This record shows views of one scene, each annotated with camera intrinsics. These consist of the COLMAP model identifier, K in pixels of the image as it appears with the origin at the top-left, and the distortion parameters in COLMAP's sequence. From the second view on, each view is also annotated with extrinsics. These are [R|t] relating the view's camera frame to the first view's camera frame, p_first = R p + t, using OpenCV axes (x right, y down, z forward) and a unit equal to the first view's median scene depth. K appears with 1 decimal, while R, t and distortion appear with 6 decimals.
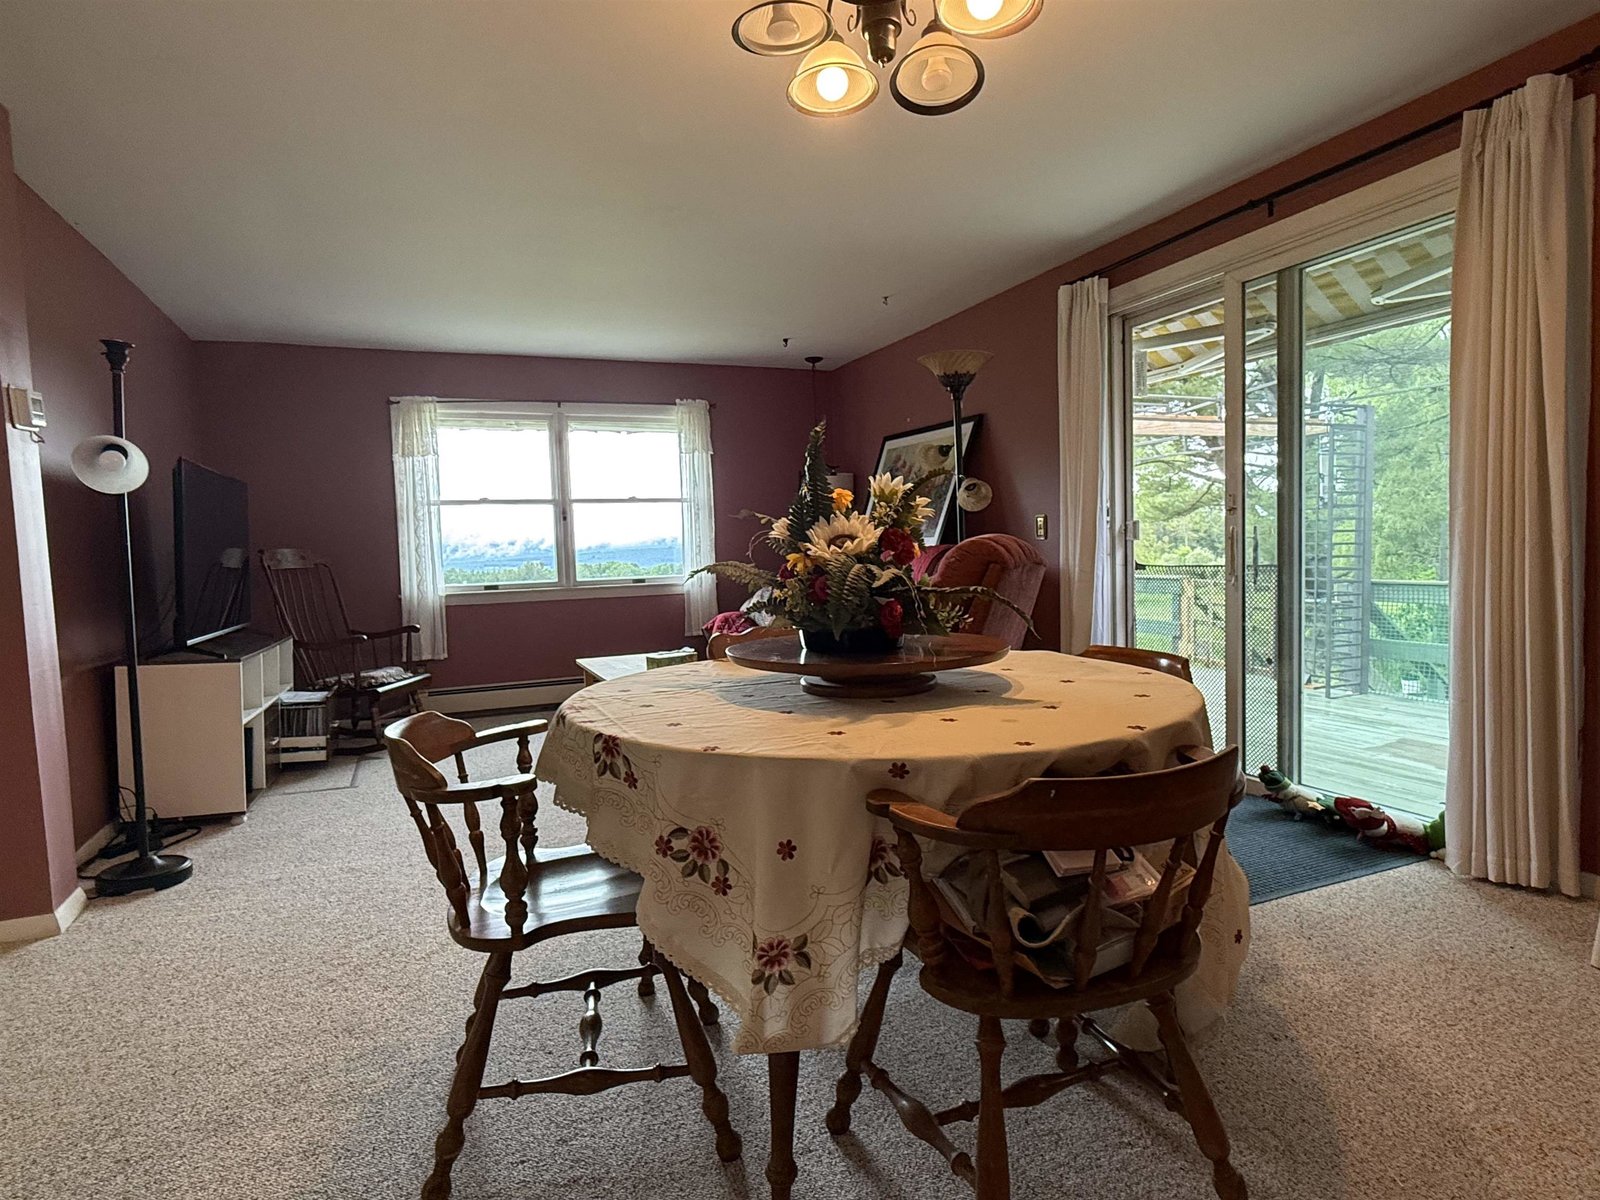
lens RADIAL K [[901.9, 0, 800.0], [0, 901.9, 600.0], [0, 0, 1]] dist [-0.000744, -0.000215]
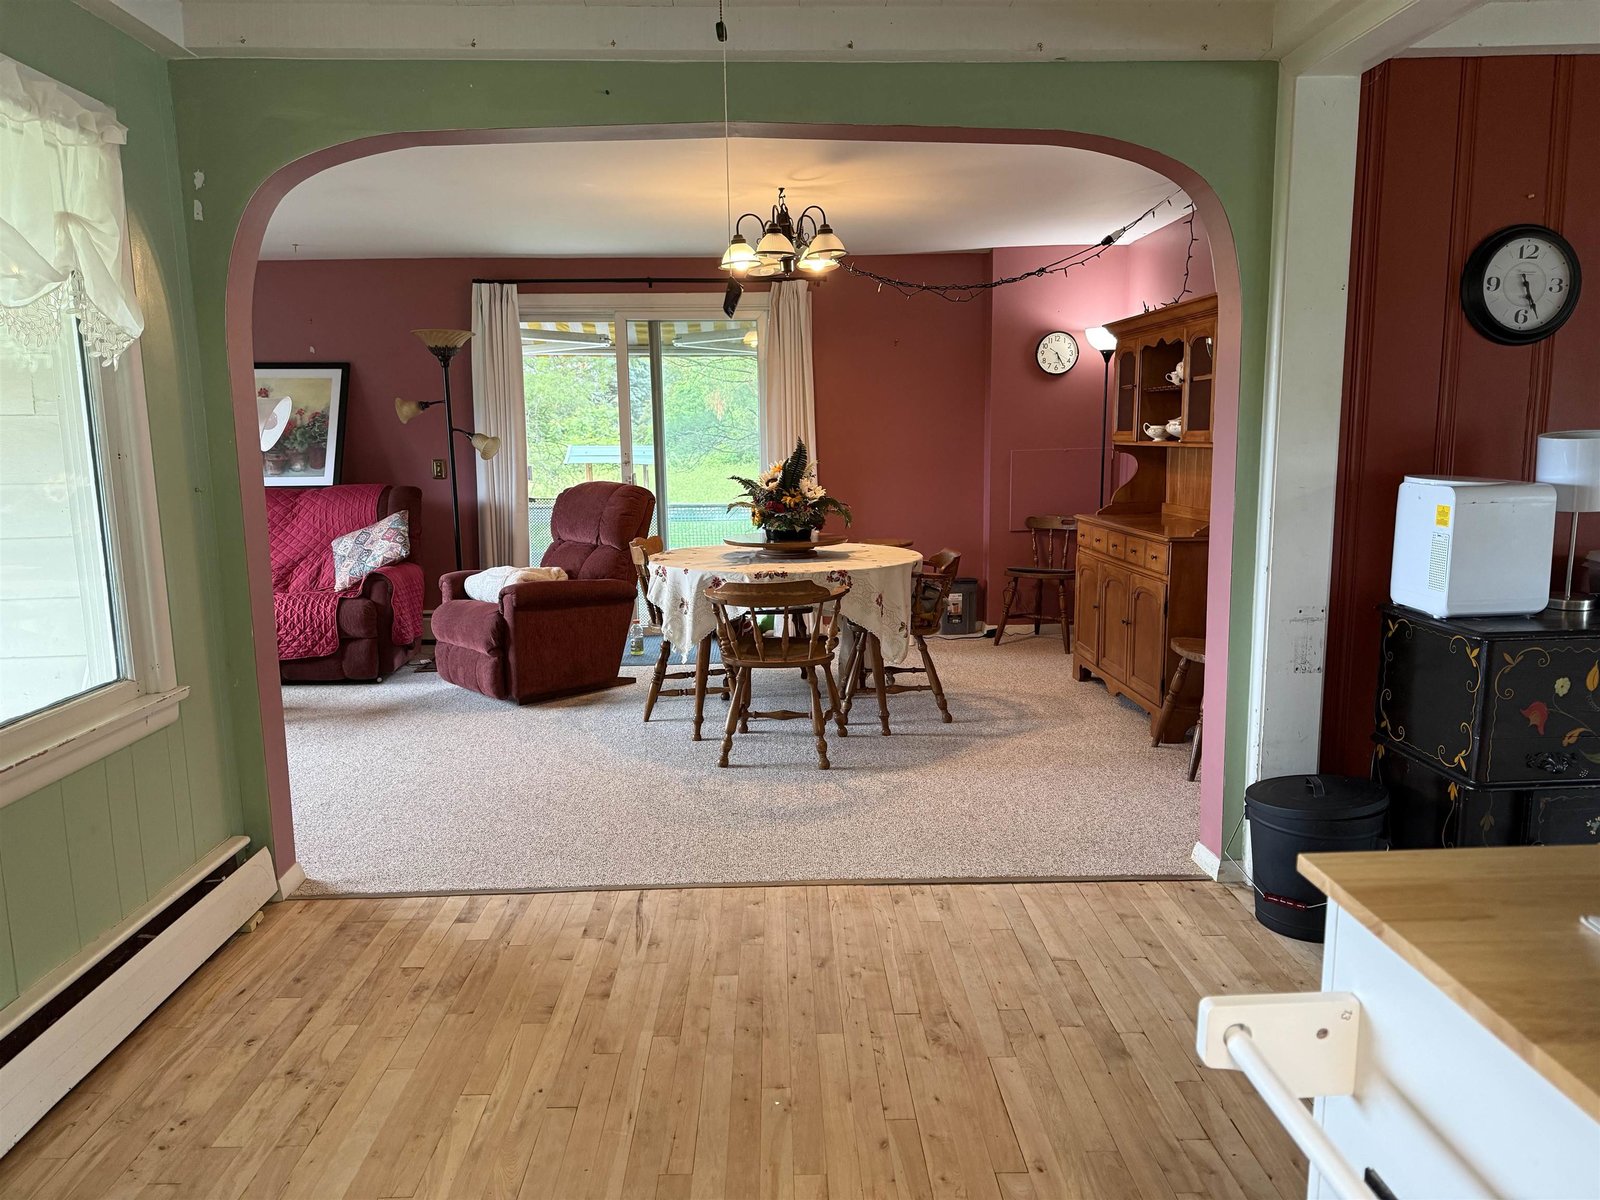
lens RADIAL K [[1107.4, 0, 800.0], [0, 1107.4, 600.0], [0, 0, 1]] dist [0.110668, -0.001436]
pose [[0.348940, -0.113240, 0.930278, -1.126476], [0.061232, 0.993306, 0.097945, -0.027355], [-0.935143, 0.022786, 0.353538, 0.015014]]
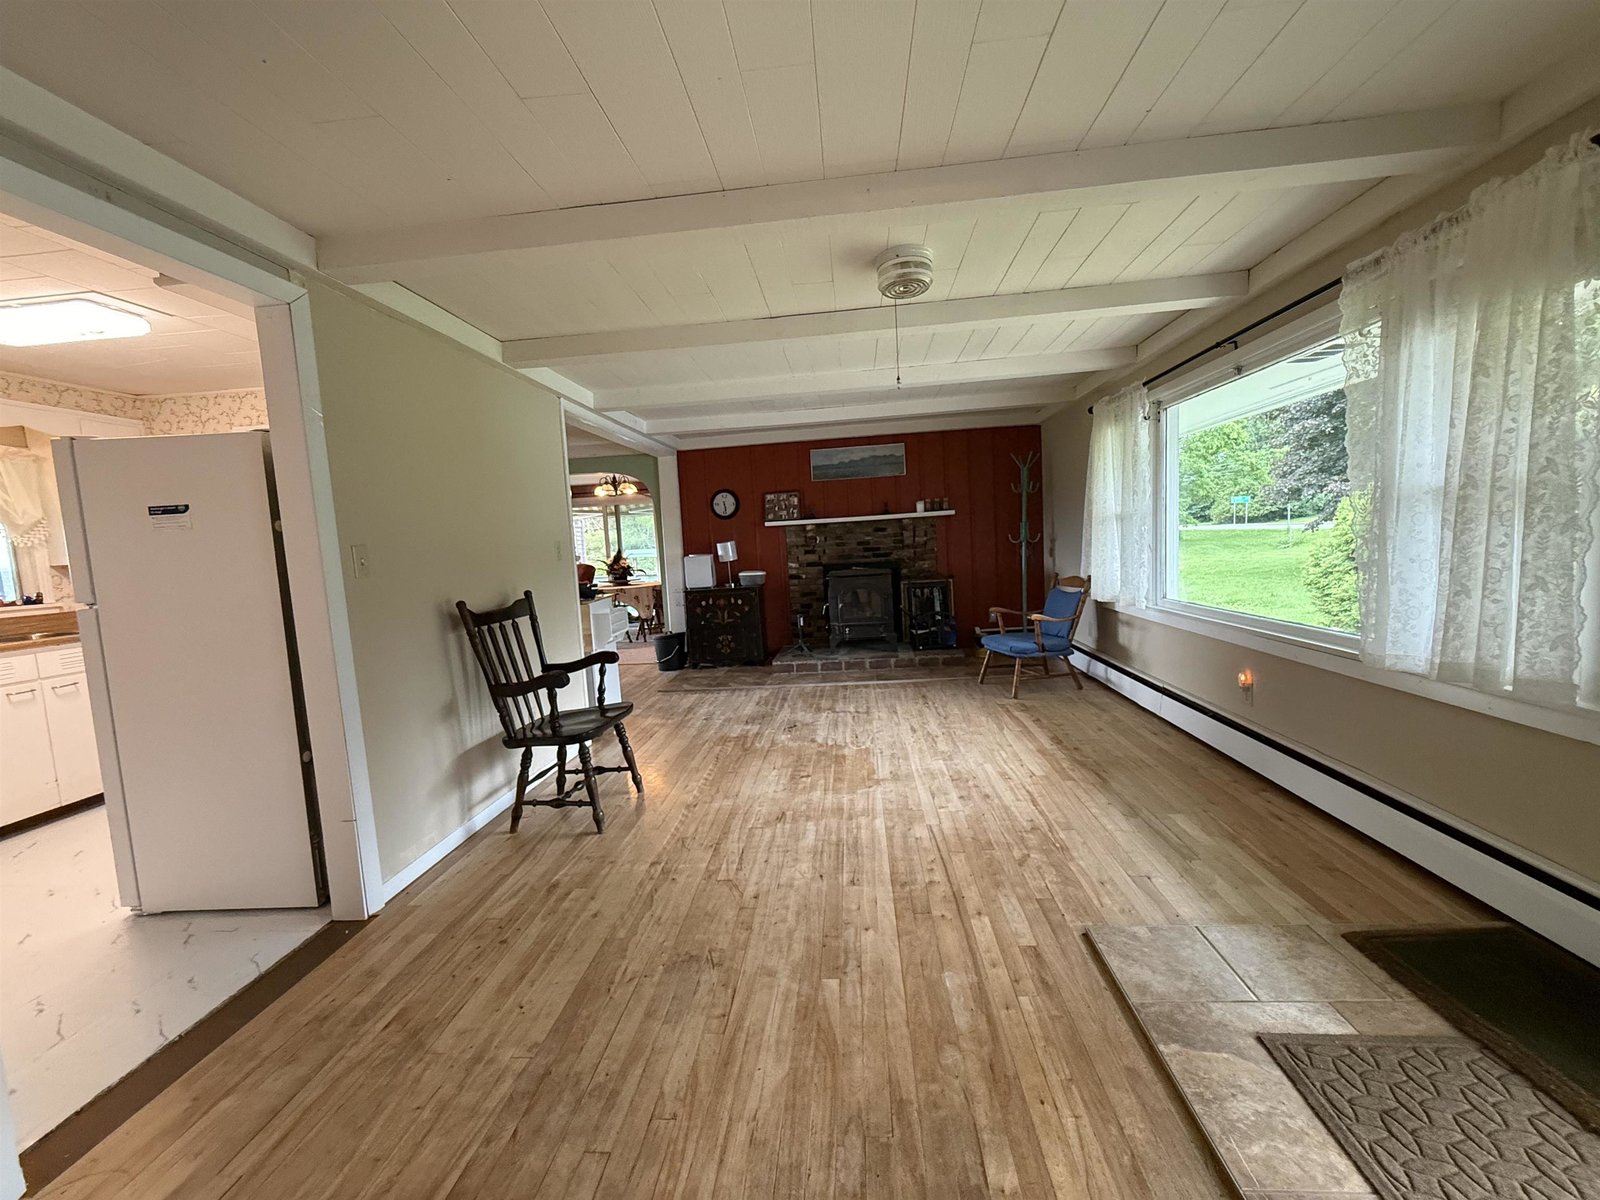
lens RADIAL K [[654.6, 0, 800.0], [0, 654.6, 600.0], [0, 0, 1]] dist [0.020329, 0.000004]
pose [[0.463894, -0.076507, 0.882581, -1.662823], [0.096959, 0.994664, 0.035260, 0.079546], [-0.880569, 0.069217, 0.468837, -1.159188]]
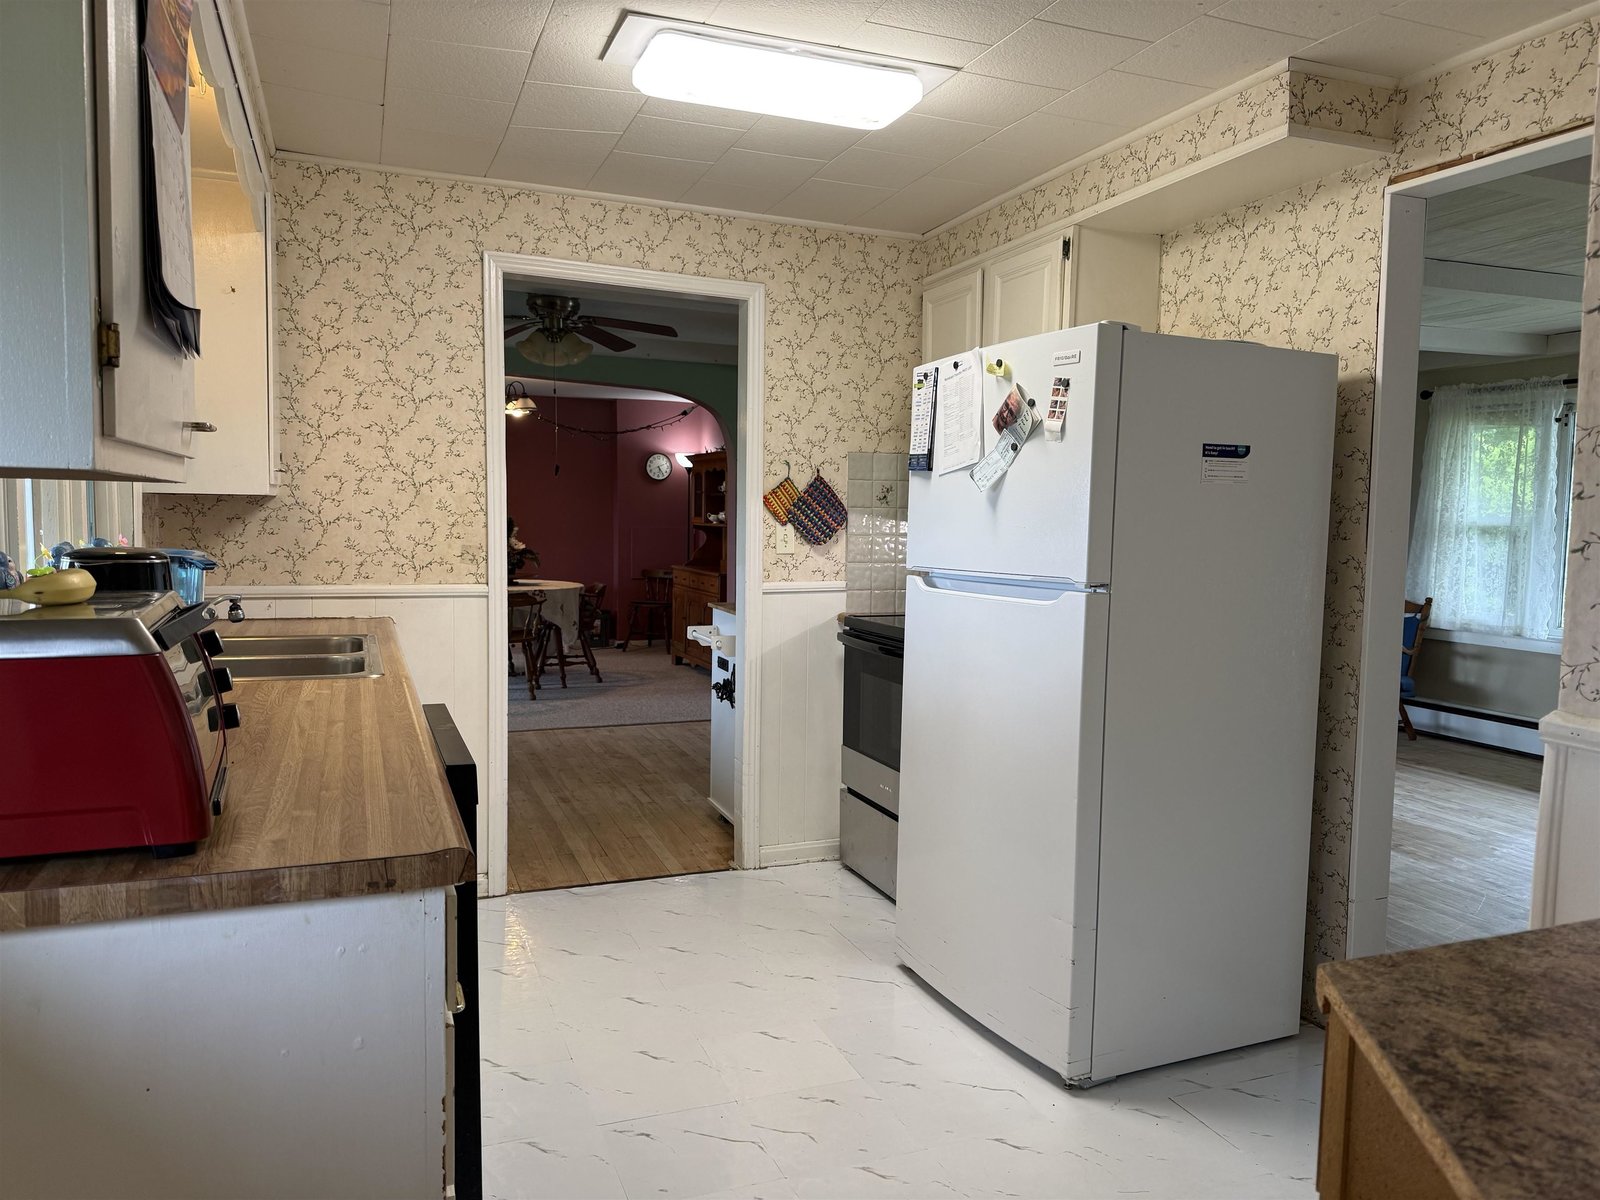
lens RADIAL K [[1107.4, 0, 800.0], [0, 1107.4, 600.0], [0, 0, 1]] dist [0.110668, -0.001436]
pose [[0.007264, -0.042453, 0.999072, -2.090292], [0.045743, 0.998067, 0.042078, 0.014128], [-0.998927, 0.045395, 0.009191, -0.112186]]
